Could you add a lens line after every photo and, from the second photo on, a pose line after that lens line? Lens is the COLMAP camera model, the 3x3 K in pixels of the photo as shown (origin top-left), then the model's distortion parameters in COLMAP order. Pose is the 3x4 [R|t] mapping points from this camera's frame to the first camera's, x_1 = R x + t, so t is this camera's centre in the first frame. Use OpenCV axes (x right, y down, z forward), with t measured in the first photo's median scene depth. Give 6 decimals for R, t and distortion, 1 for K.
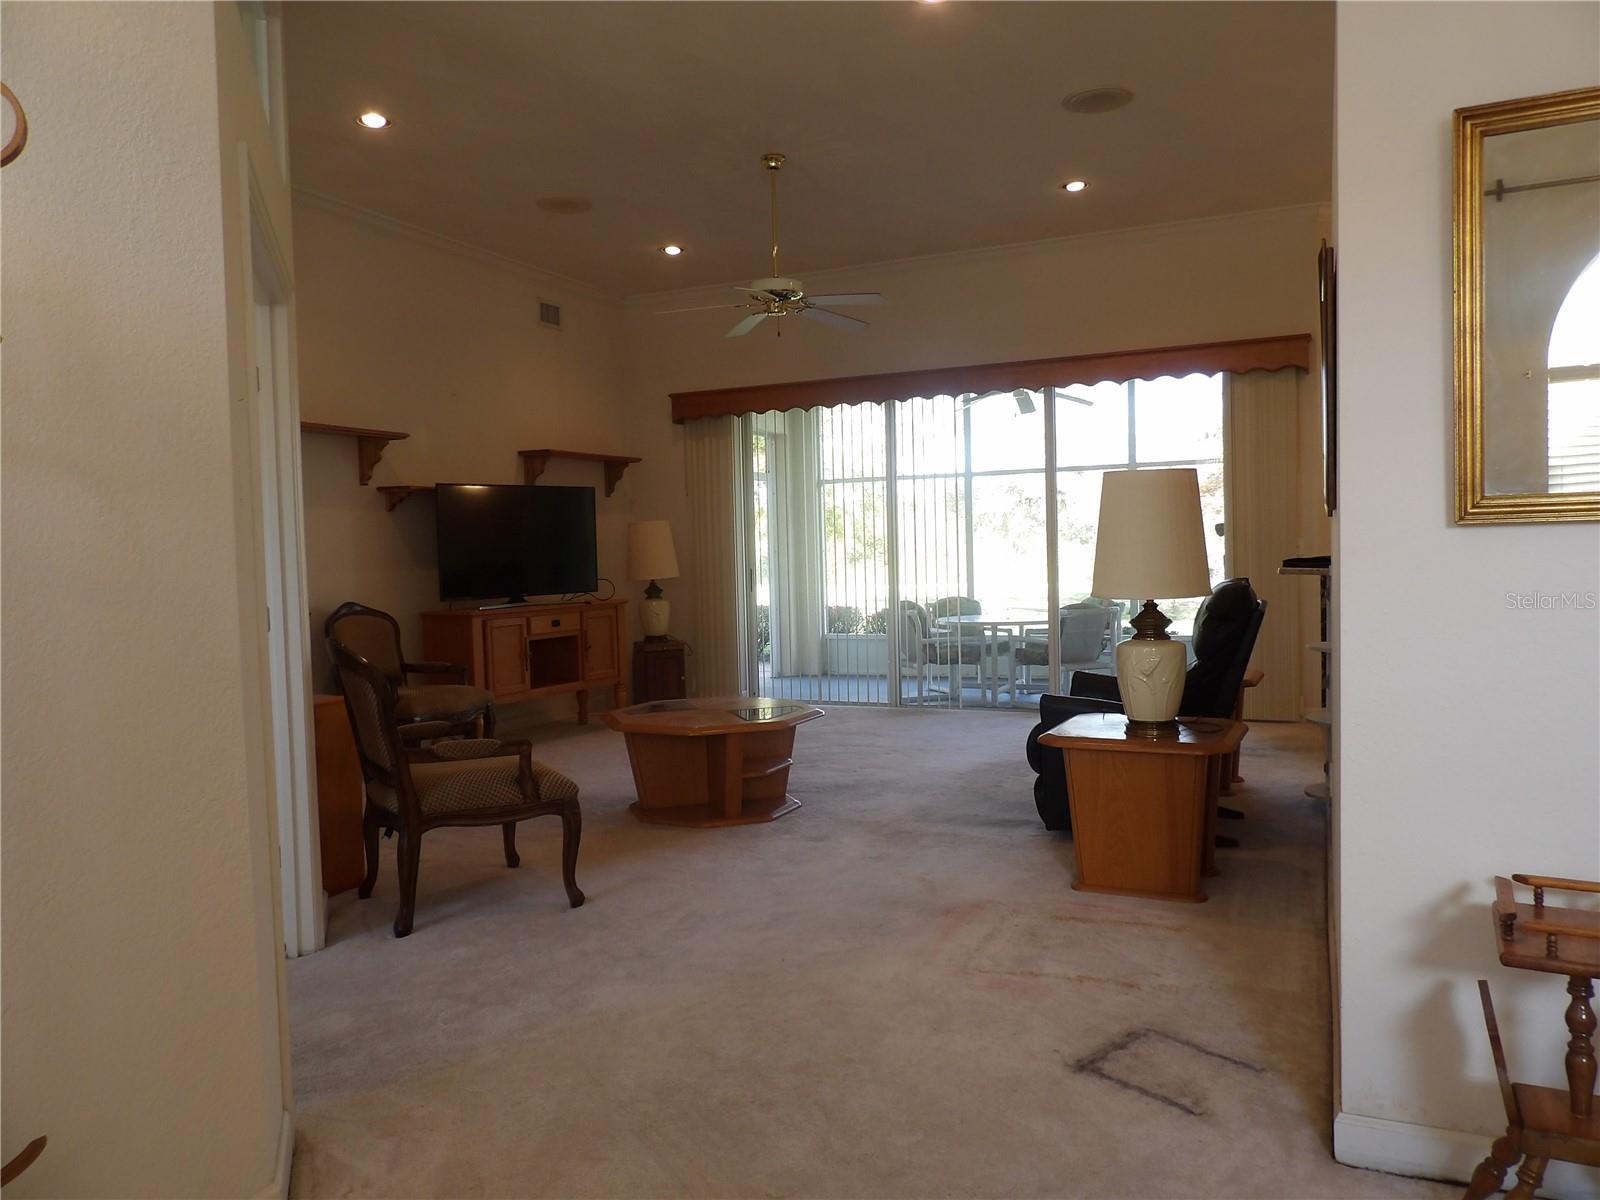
lens RADIAL K [[1102.7, 0, 798.8], [0, 1102.7, 589.0], [0, 0, 1]] dist [-0.042788, 0.047052]
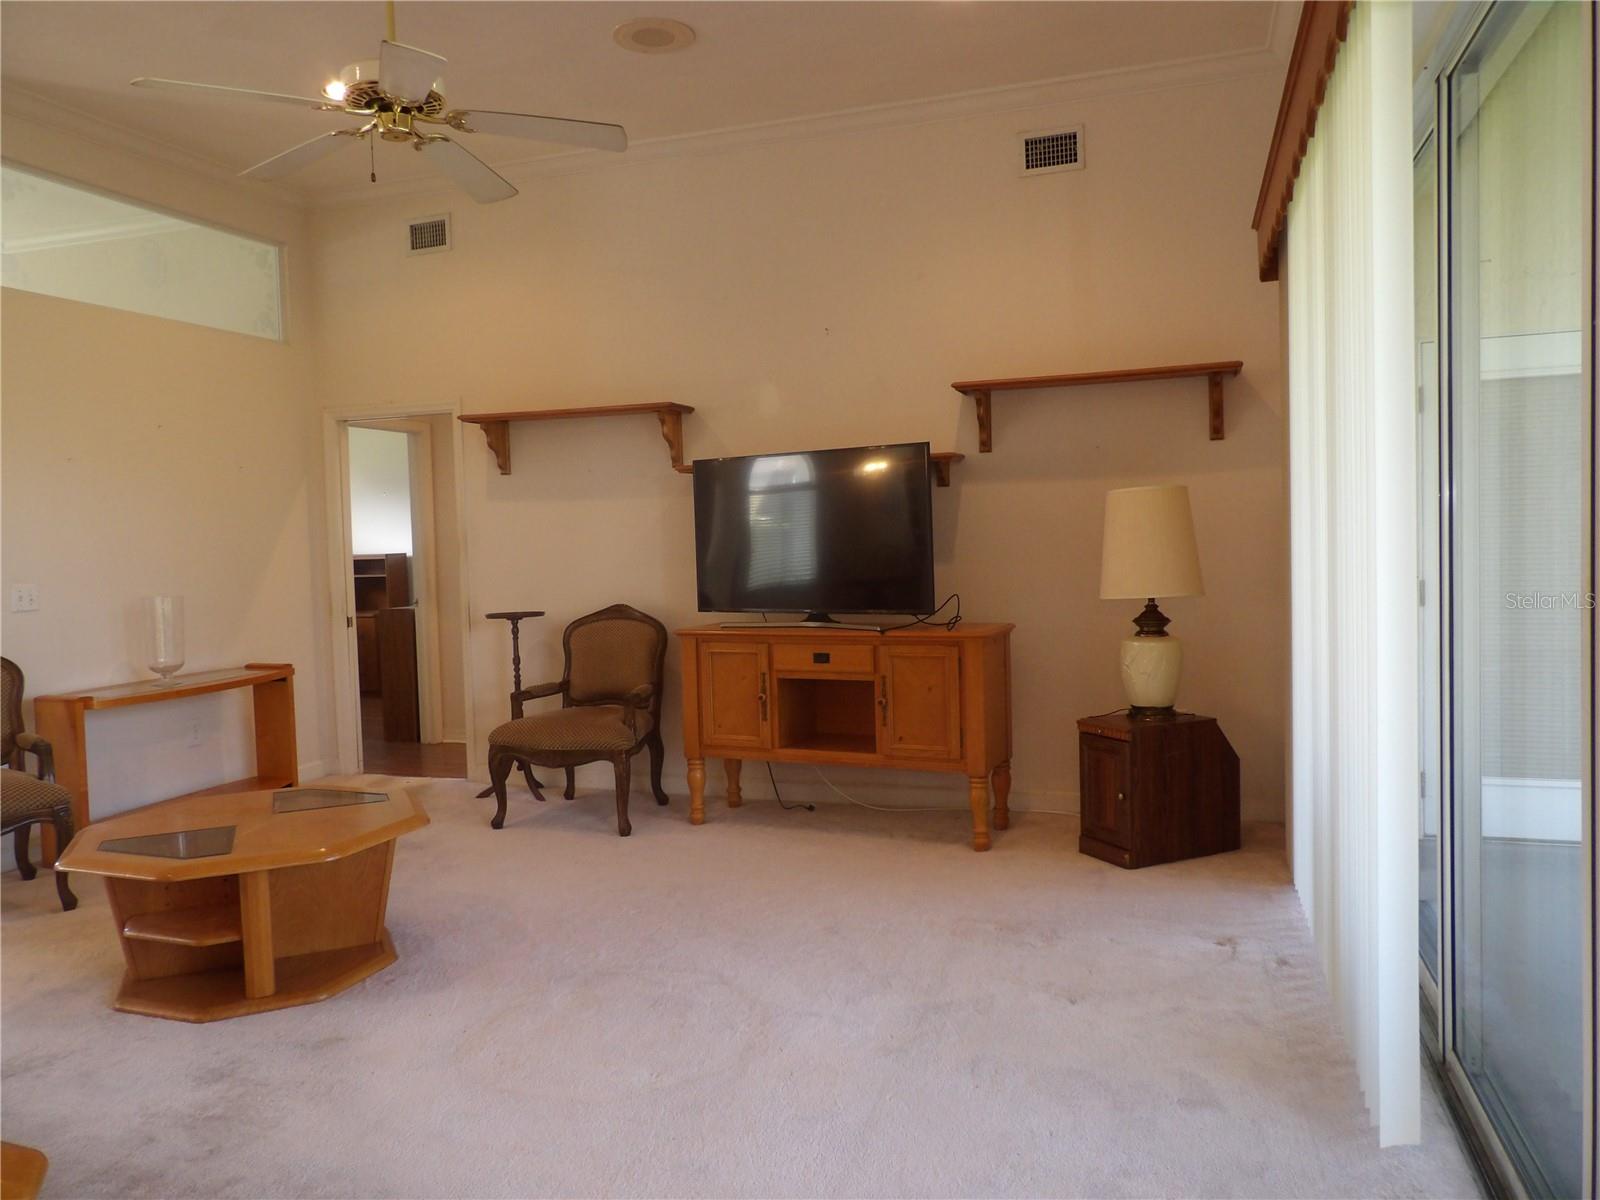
lens RADIAL K [[1102.7, 0, 798.8], [0, 1102.7, 589.0], [0, 0, 1]] dist [-0.042788, 0.047052]
pose [[0.142205, 0.065555, -0.987664, 0.410859], [-0.017079, 0.997818, 0.063770, -0.049984], [0.989690, 0.007799, 0.143014, 0.867722]]
